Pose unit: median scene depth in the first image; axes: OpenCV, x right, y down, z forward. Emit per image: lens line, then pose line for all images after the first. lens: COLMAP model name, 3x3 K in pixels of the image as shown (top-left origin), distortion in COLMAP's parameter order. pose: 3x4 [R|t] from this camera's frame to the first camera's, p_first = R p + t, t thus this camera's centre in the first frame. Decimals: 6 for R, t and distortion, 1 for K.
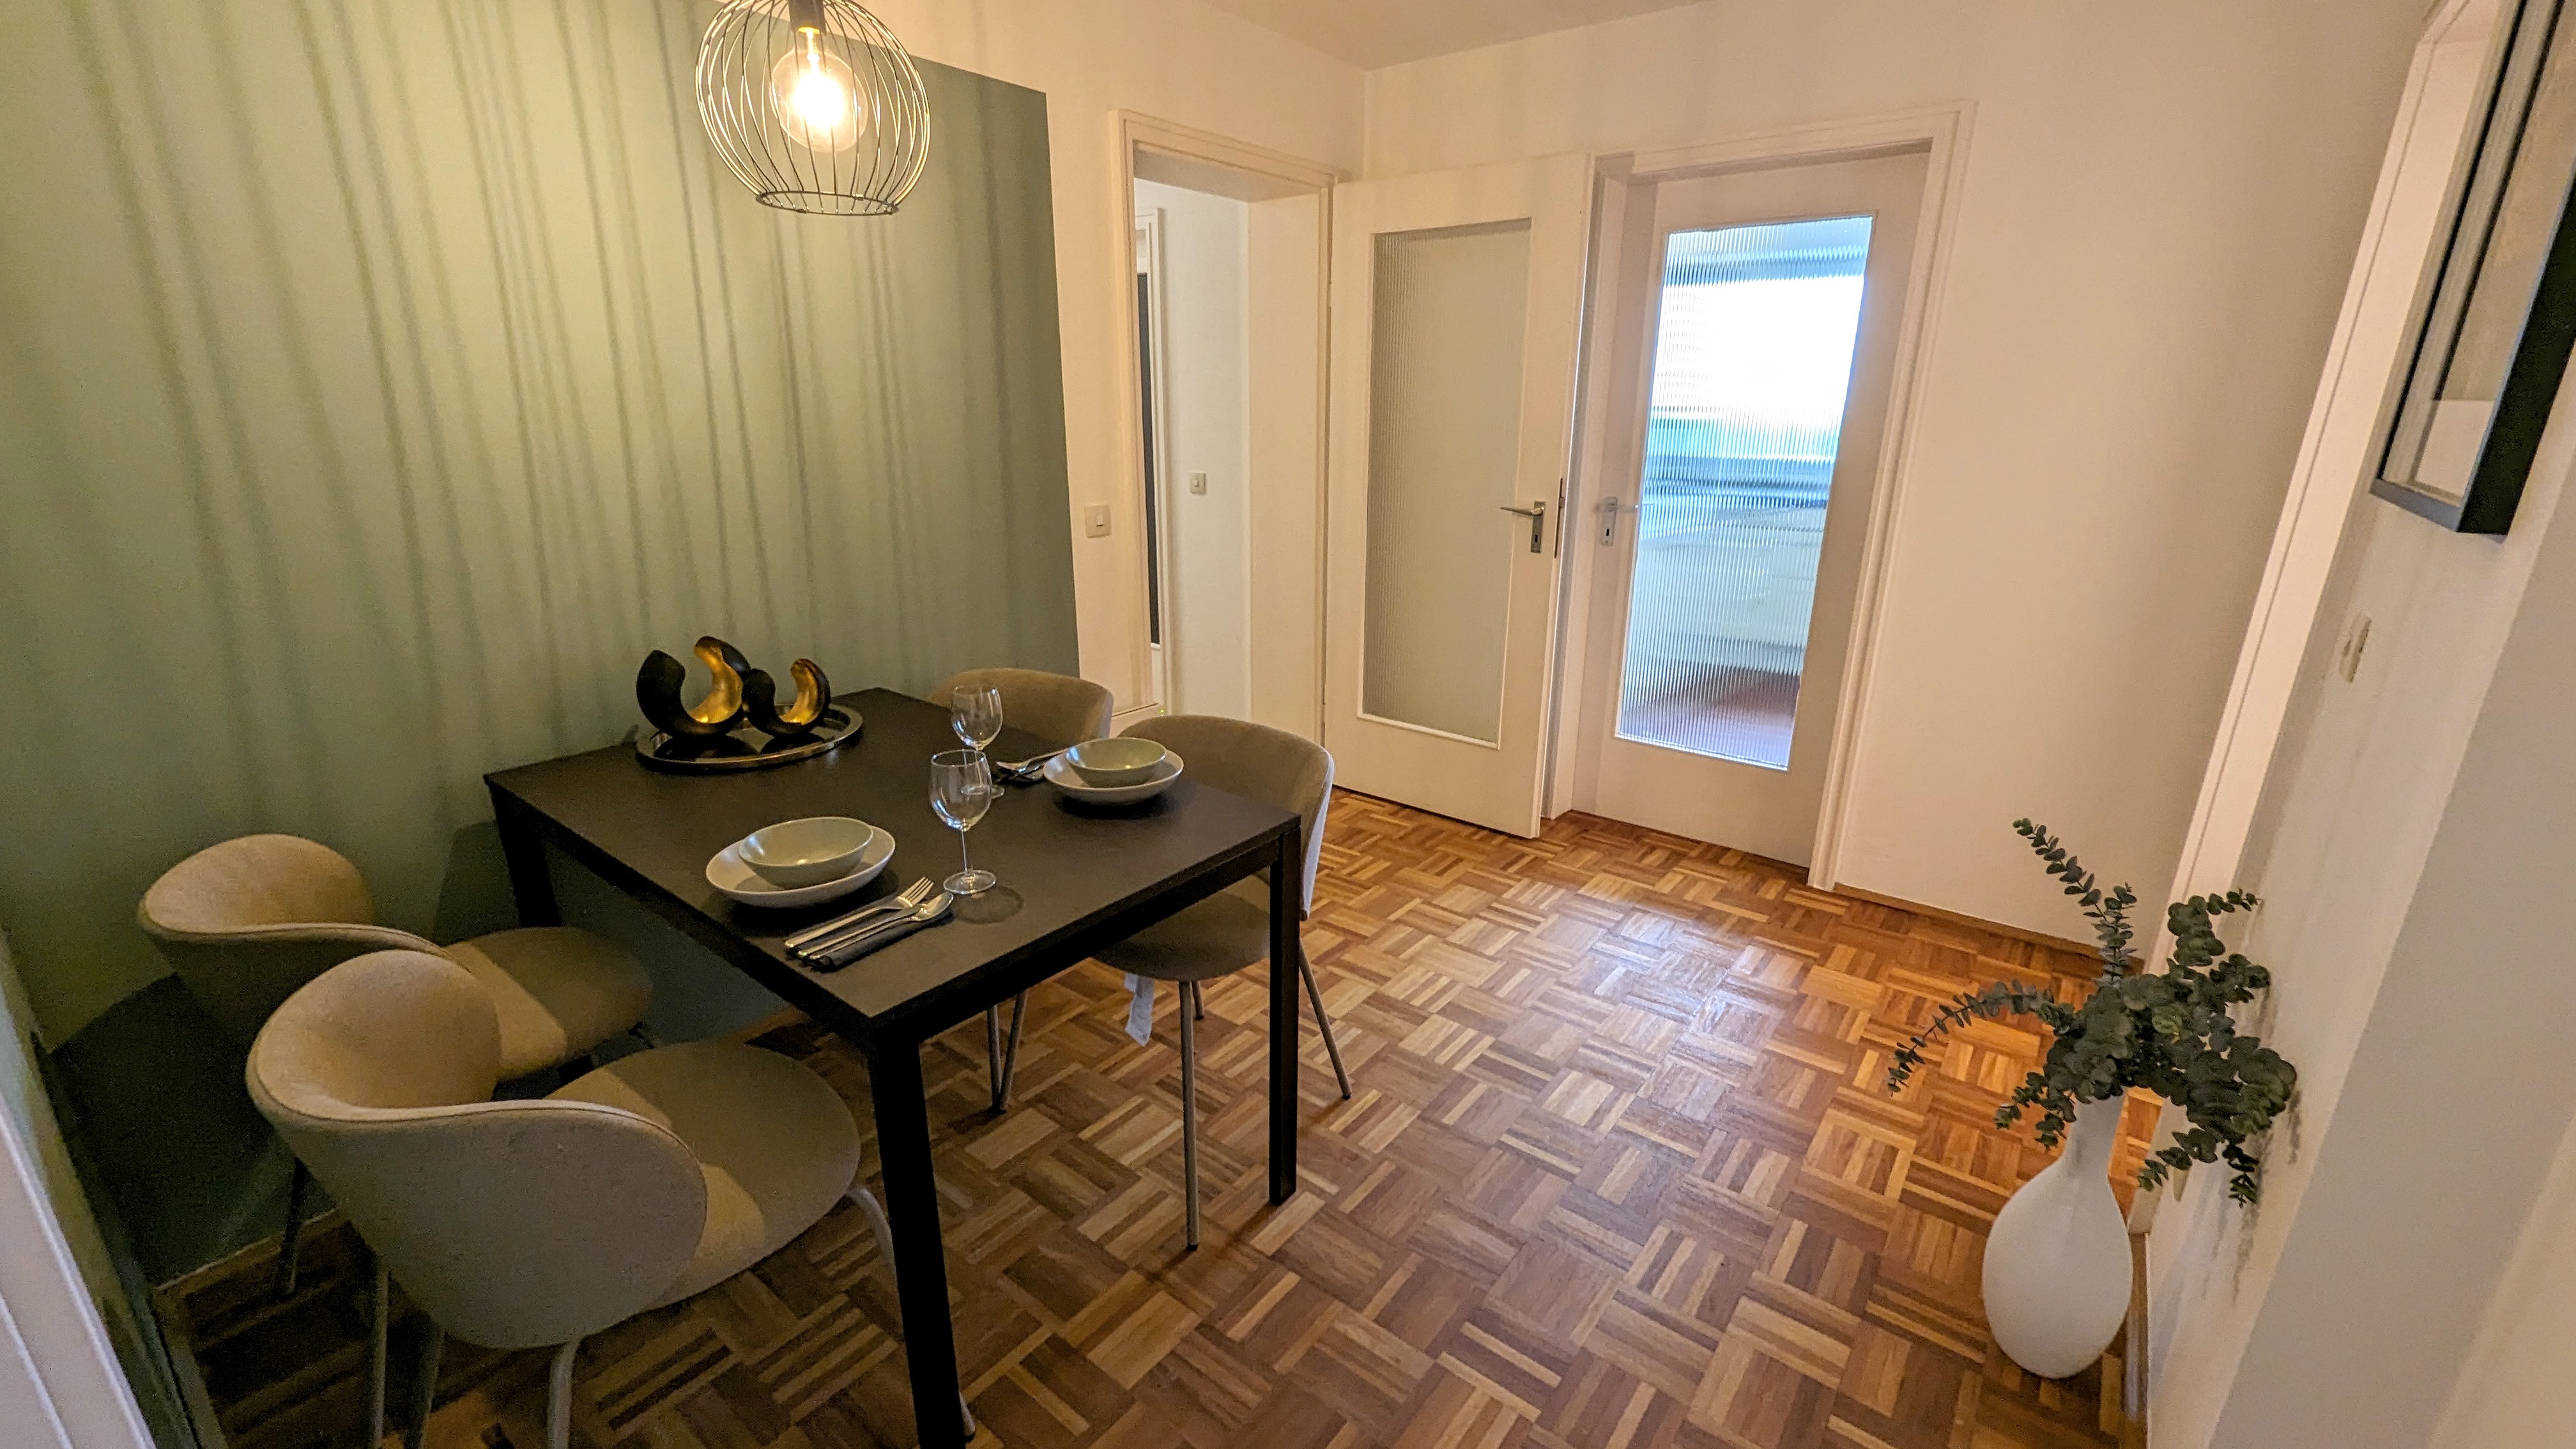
lens RADIAL K [[1059.8, 0, 1295.0], [0, 1059.8, 738.9], [0, 0, 1]] dist [-0.003712, 0.000027]
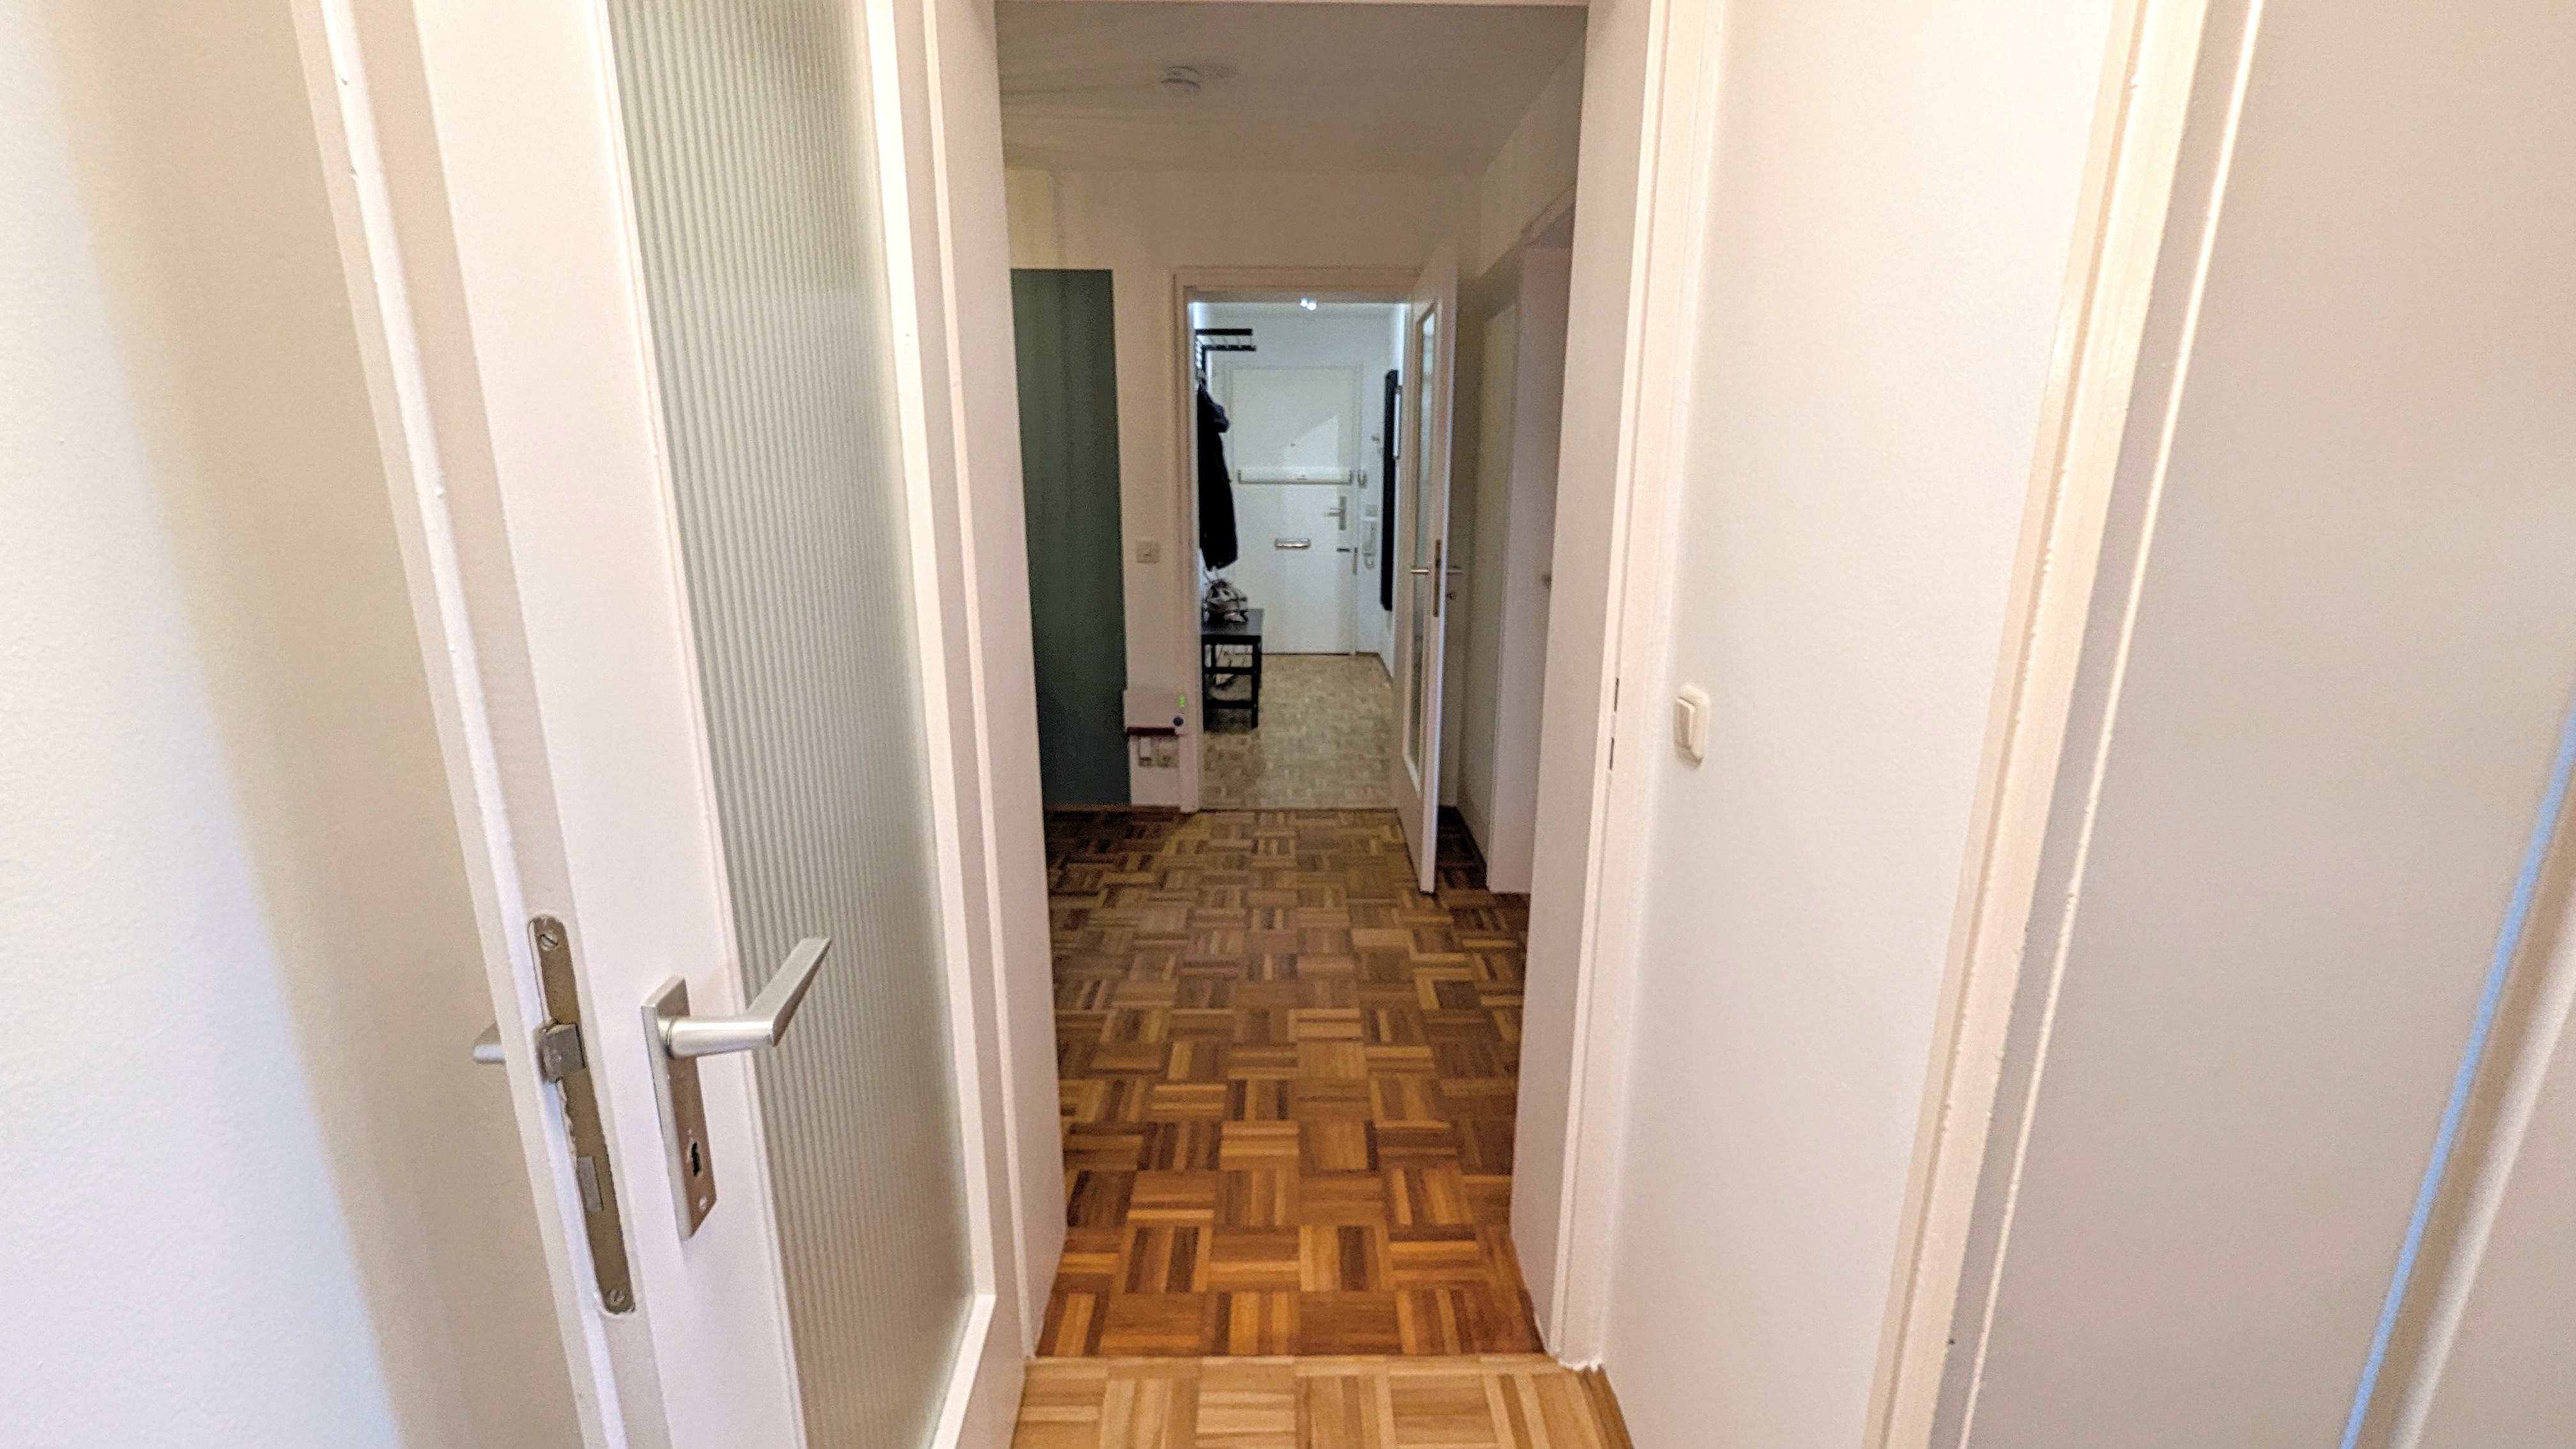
lens RADIAL K [[1059.8, 0, 1295.0], [0, 1059.8, 738.9], [0, 0, 1]] dist [-0.003712, 0.000027]
pose [[0.623743, 0.190816, -0.757980, 0.994081], [-0.239562, 0.969743, 0.046990, -0.072201], [0.744012, 0.152274, 0.650583, 0.257459]]
